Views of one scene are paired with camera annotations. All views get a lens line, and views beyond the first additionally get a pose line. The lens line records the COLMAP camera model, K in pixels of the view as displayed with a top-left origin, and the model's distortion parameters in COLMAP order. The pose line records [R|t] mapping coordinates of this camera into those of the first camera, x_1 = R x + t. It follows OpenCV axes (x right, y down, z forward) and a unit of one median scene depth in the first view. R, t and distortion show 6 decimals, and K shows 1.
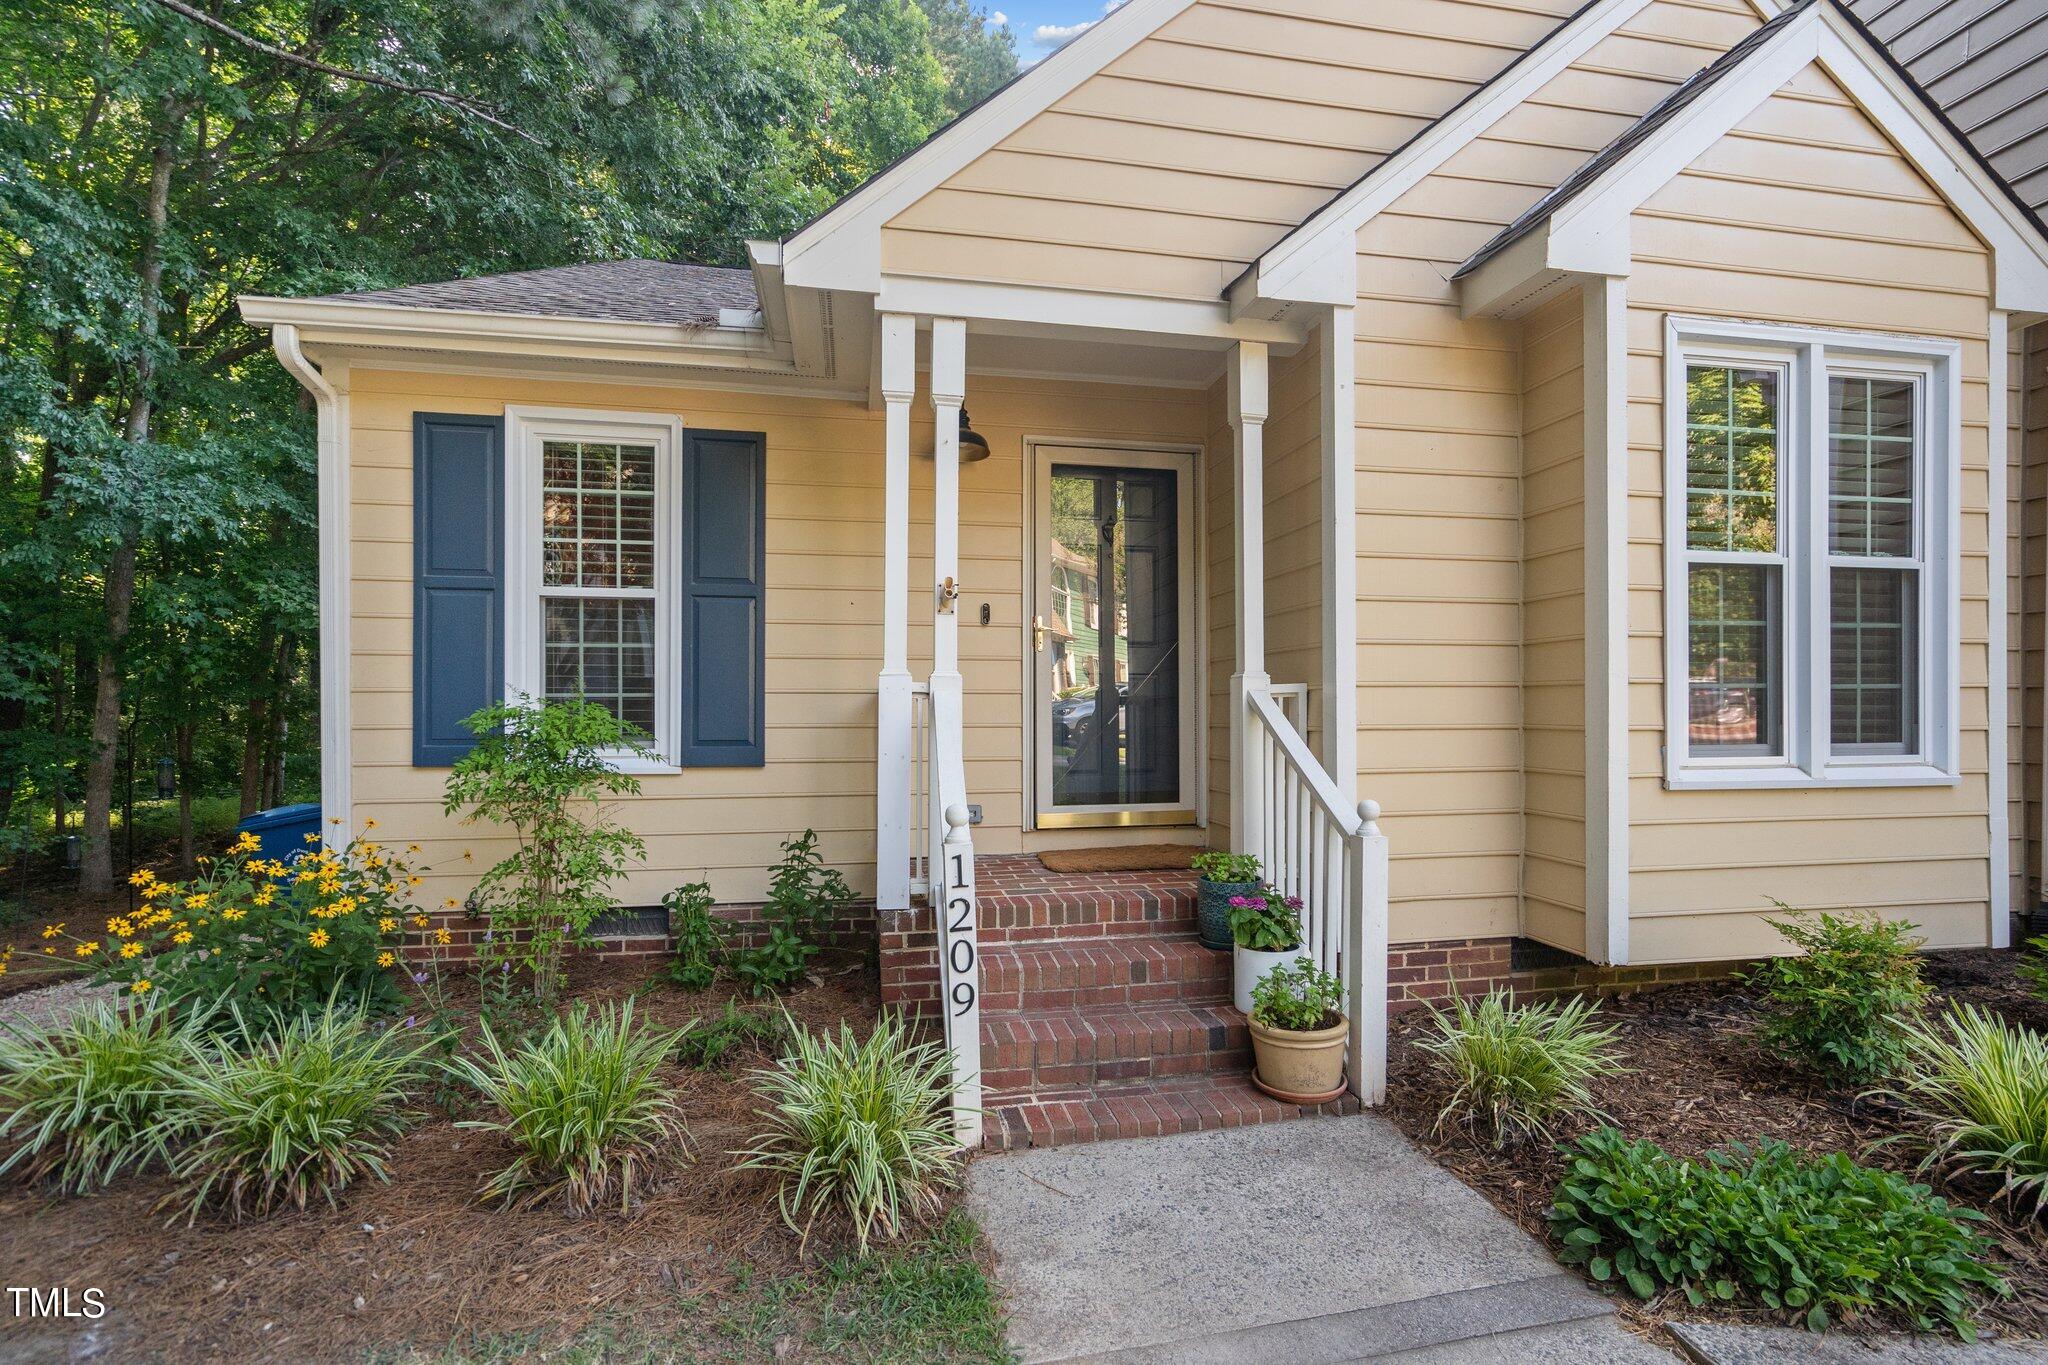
lens RADIAL K [[927.1, 0, 1031.7], [0, 927.1, 714.6], [0, 0, 1]] dist [-0.006011, 0.002084]
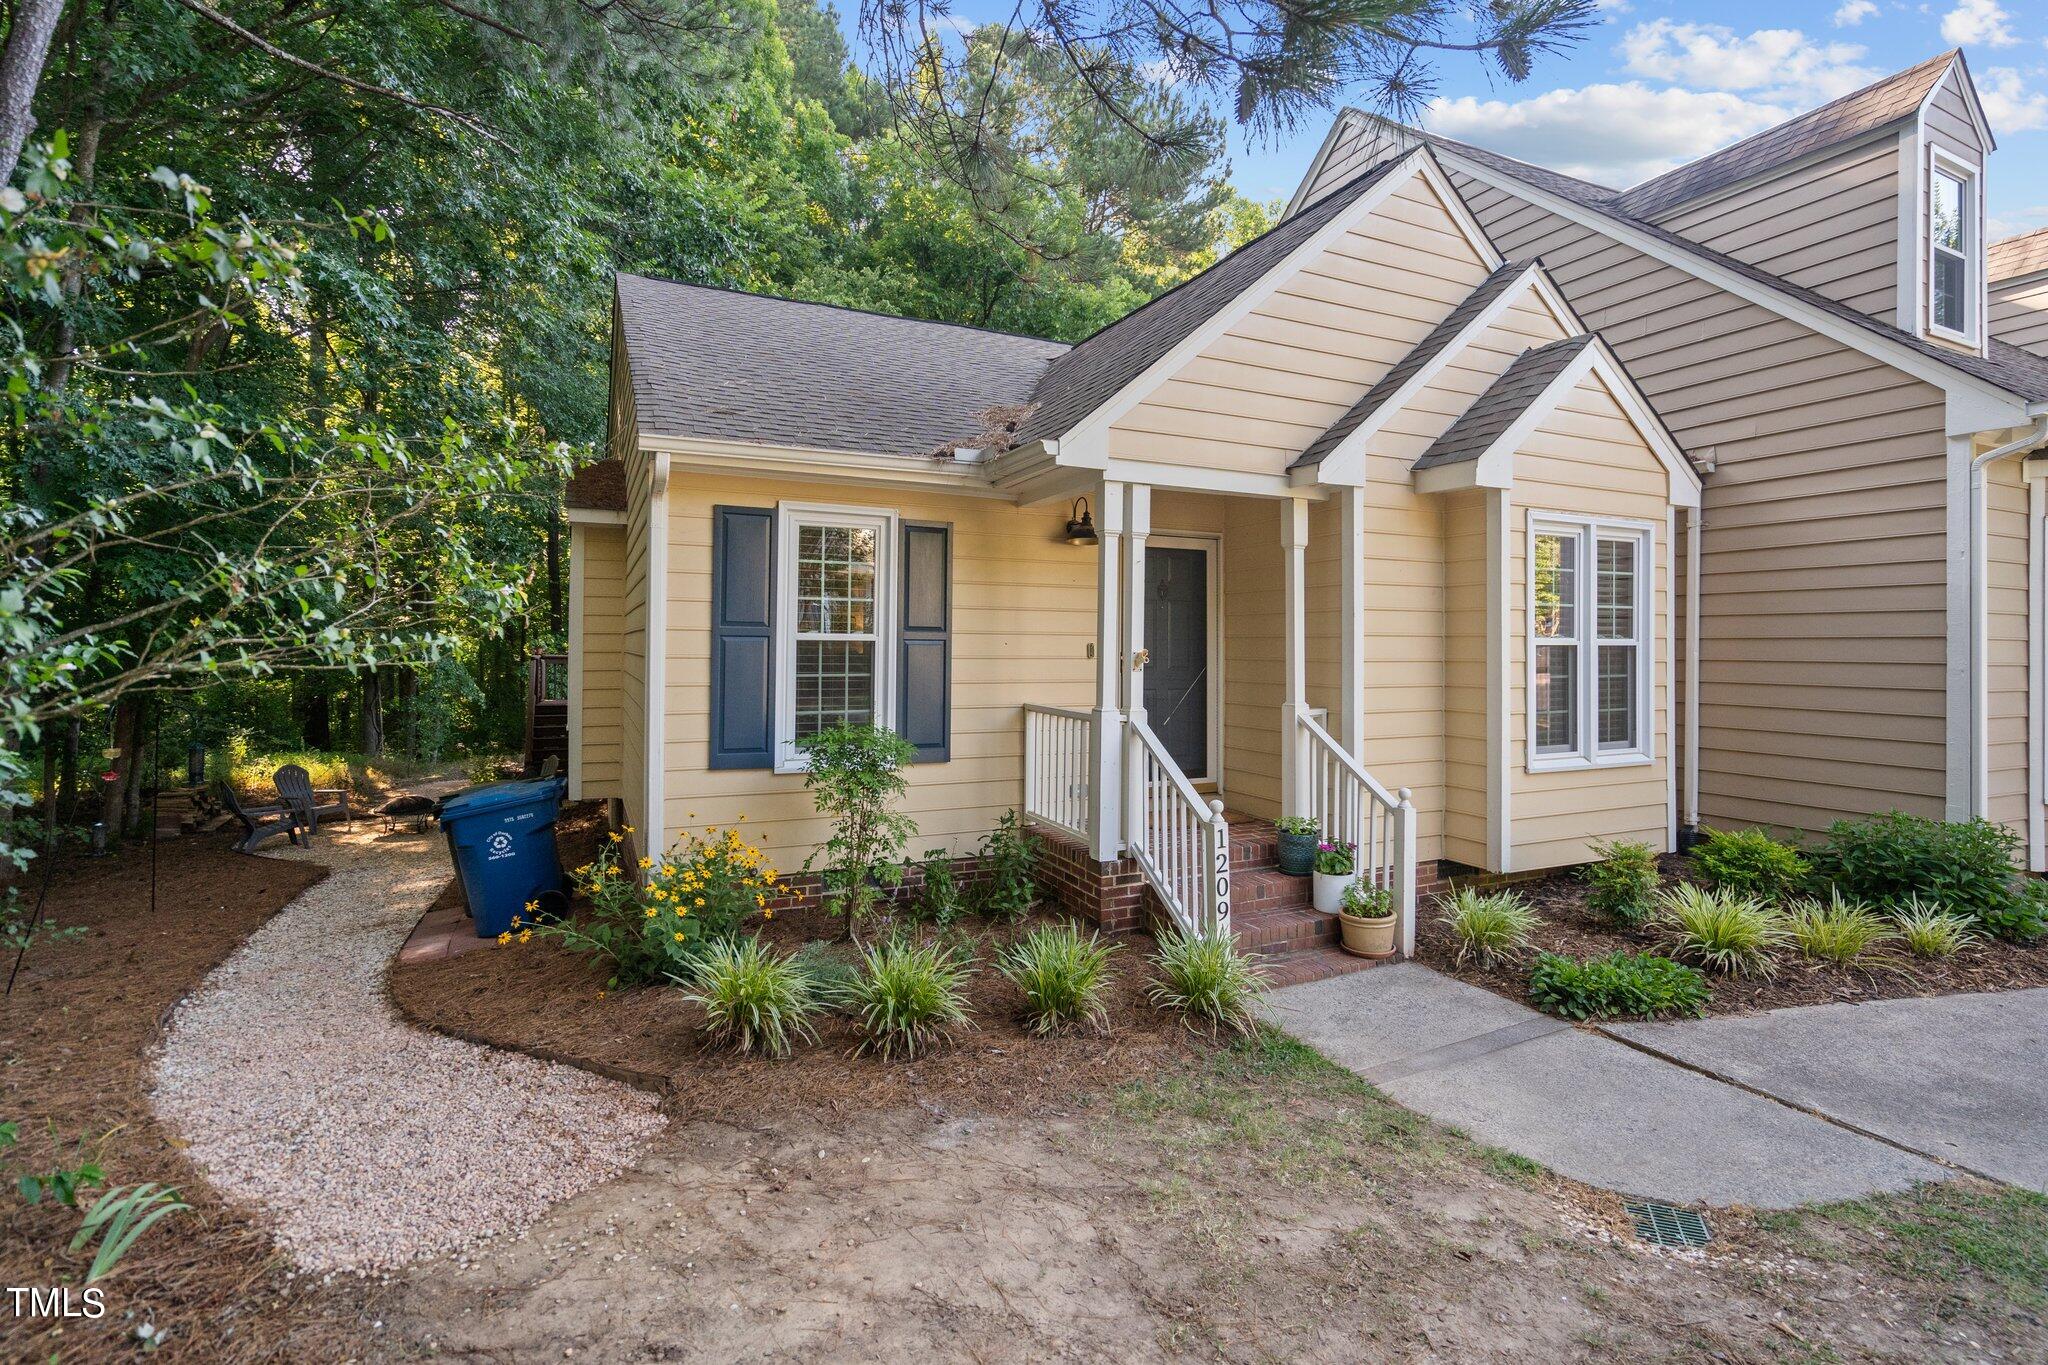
lens RADIAL K [[927.1, 0, 1006.6], [0, 927.1, 638.6], [0, 0, 1]] dist [-0.006011, 0.002084]
pose [[0.970220, 0.009209, 0.242052, -0.710209], [-0.006320, 0.999899, -0.012709, -0.146504], [-0.242145, 0.010801, 0.970180, -0.485170]]
